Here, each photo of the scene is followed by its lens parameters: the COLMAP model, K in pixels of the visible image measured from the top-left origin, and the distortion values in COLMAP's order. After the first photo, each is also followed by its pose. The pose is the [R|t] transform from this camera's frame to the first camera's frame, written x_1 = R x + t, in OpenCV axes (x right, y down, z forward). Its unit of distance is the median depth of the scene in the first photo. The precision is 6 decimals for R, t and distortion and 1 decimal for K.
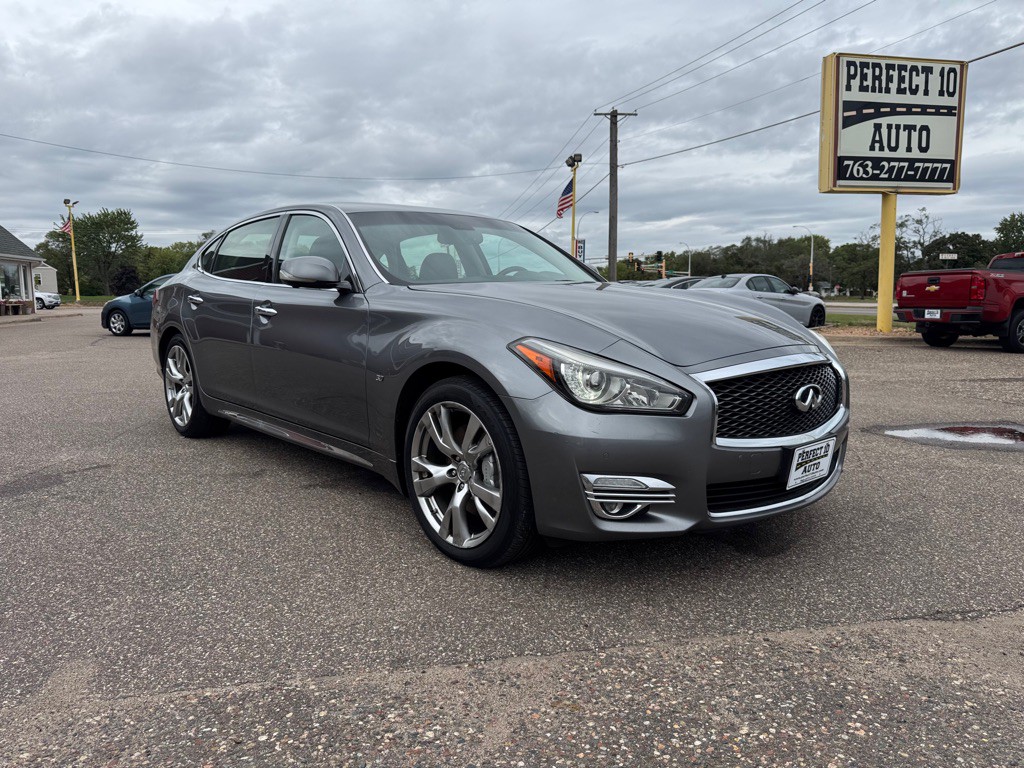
lens RADIAL K [[725.6, 0, 510.4], [0, 725.6, 386.9], [0, 0, 1]] dist [0.023643, -0.032075]
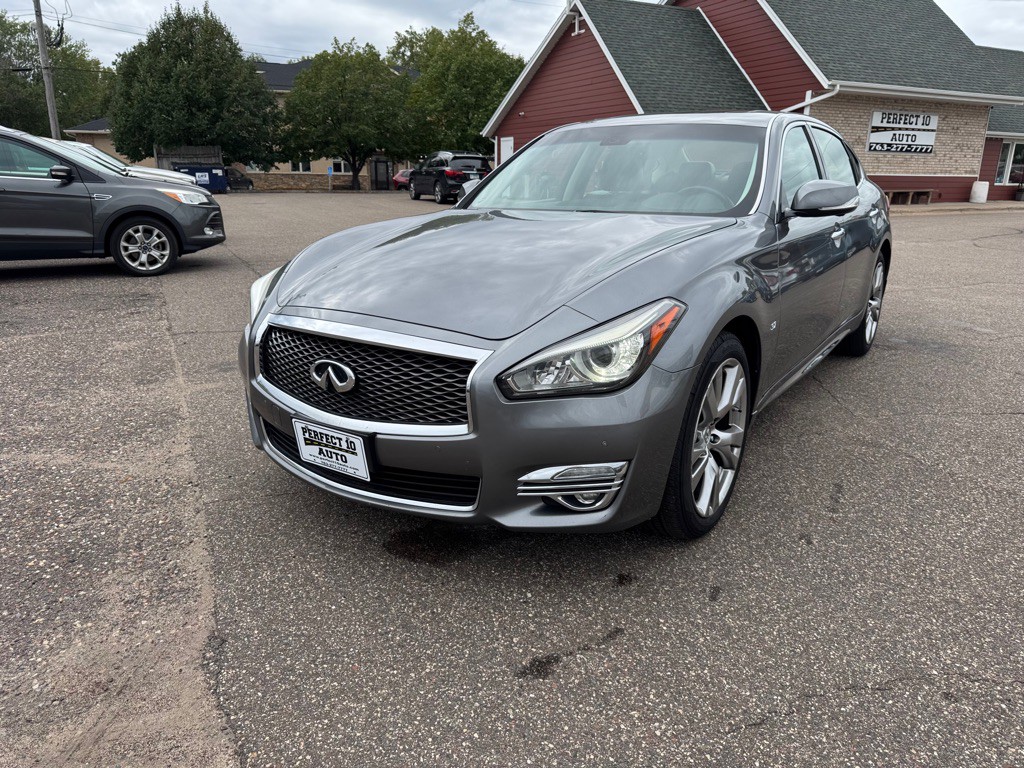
lens RADIAL K [[725.6, 0, 510.7], [0, 725.6, 381.9], [0, 0, 1]] dist [0.023643, -0.032075]
pose [[0.240764, 0.279812, -0.929375, 0.828682], [-0.135246, 0.957873, 0.253355, -0.146555], [0.961115, 0.064695, 0.268465, 0.647480]]
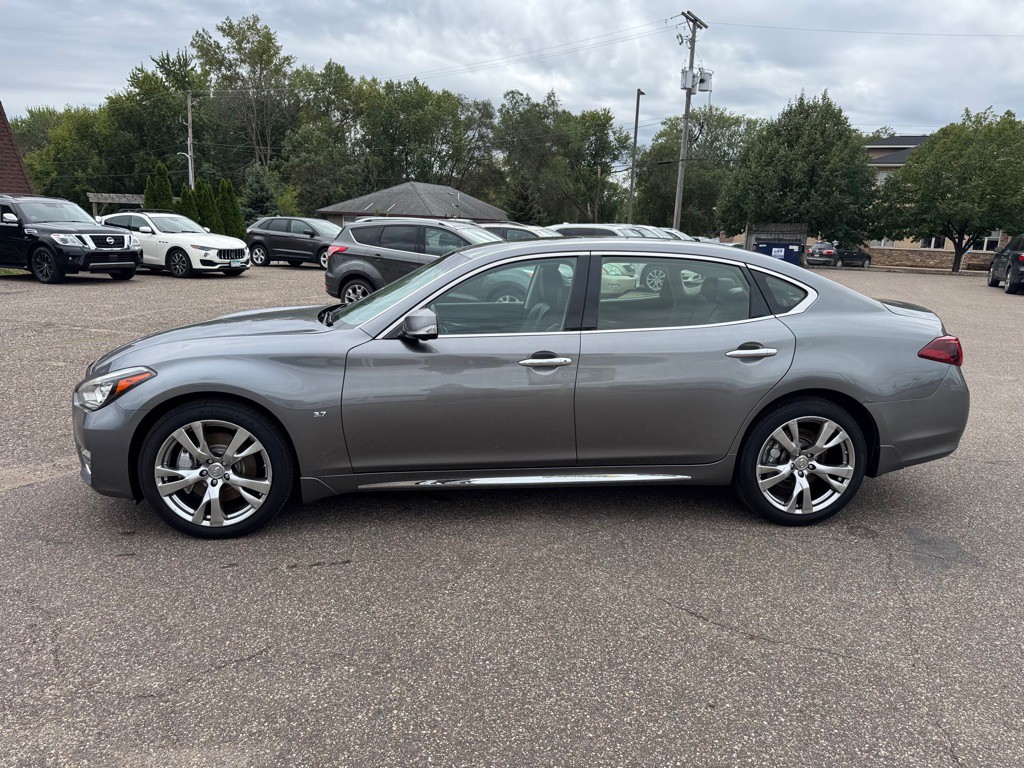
lens RADIAL K [[725.6, 0, 509.5], [0, 725.6, 386.8], [0, 0, 1]] dist [0.023643, -0.032075]
pose [[-0.583703, 0.164776, -0.795072, 0.792038], [-0.129346, 0.947819, 0.291392, -0.382609], [0.801599, 0.272926, -0.531931, 1.749410]]
